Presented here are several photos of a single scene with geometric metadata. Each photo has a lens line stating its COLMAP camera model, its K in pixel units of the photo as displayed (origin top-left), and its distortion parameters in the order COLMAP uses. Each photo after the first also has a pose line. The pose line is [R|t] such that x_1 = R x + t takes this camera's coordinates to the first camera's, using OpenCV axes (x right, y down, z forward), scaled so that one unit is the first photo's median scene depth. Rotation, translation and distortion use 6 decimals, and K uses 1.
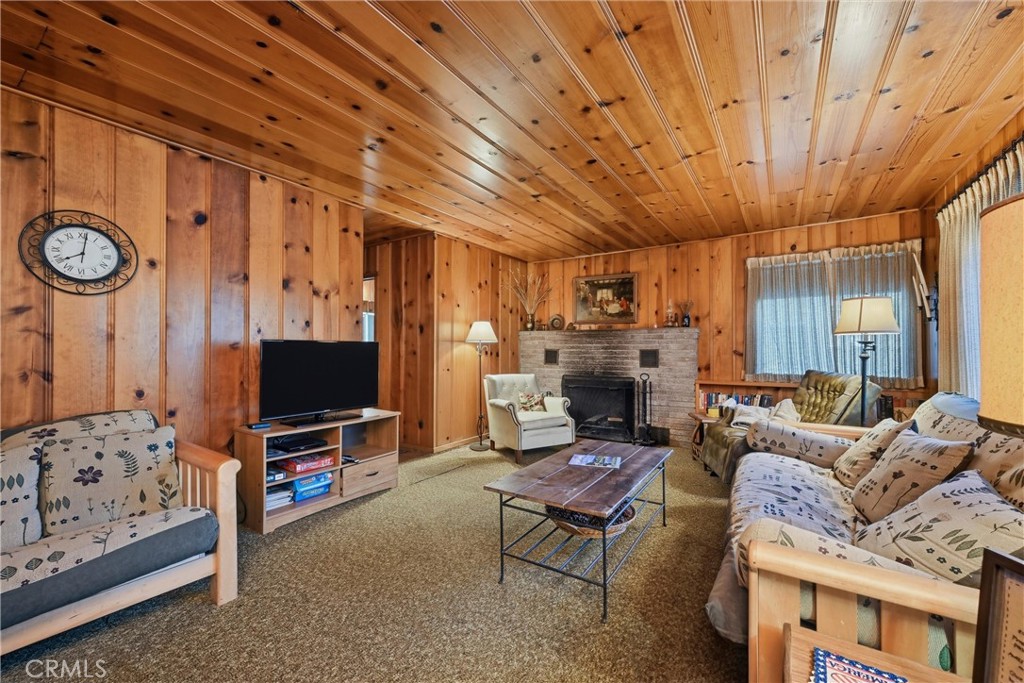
lens RADIAL K [[407.1, 0, 515.3], [0, 407.1, 345.6], [0, 0, 1]] dist [-0.000306, 0.000140]
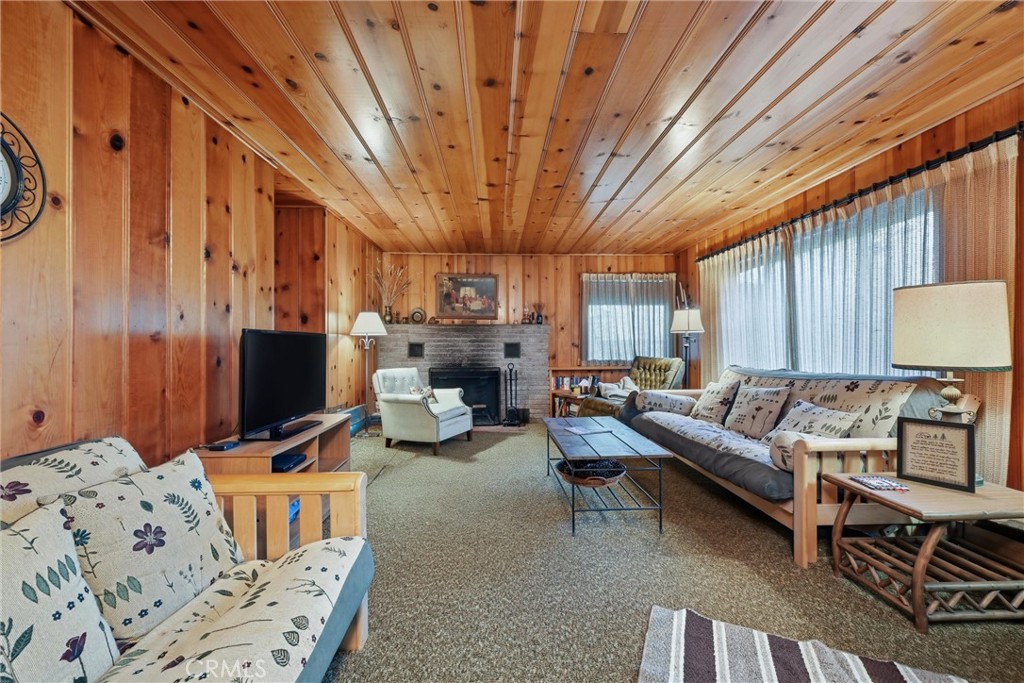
lens RADIAL K [[409.4, 0, 516.3], [0, 409.4, 340.8], [0, 0, 1]] dist [-0.000491, 0.000056]
pose [[0.806680, 0.000382, 0.590988, -0.549581], [-0.001528, 0.999998, 0.001439, 0.004509], [-0.590986, -0.002064, 0.806679, 0.079893]]
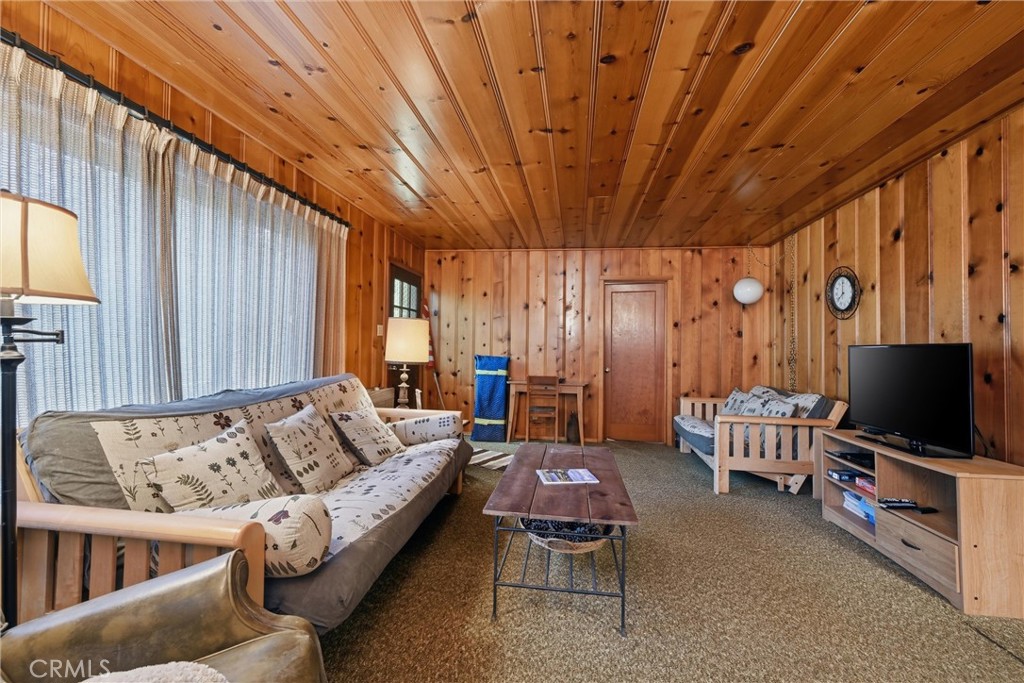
lens RADIAL K [[417.5, 0, 516.9], [0, 417.5, 347.9], [0, 0, 1]] dist [-0.000295, -0.000009]
pose [[-0.902643, -0.017702, -0.430025, 0.516445], [-0.012894, 0.999818, -0.014092, 0.014301], [0.430196, -0.007176, -0.902707, 1.330611]]
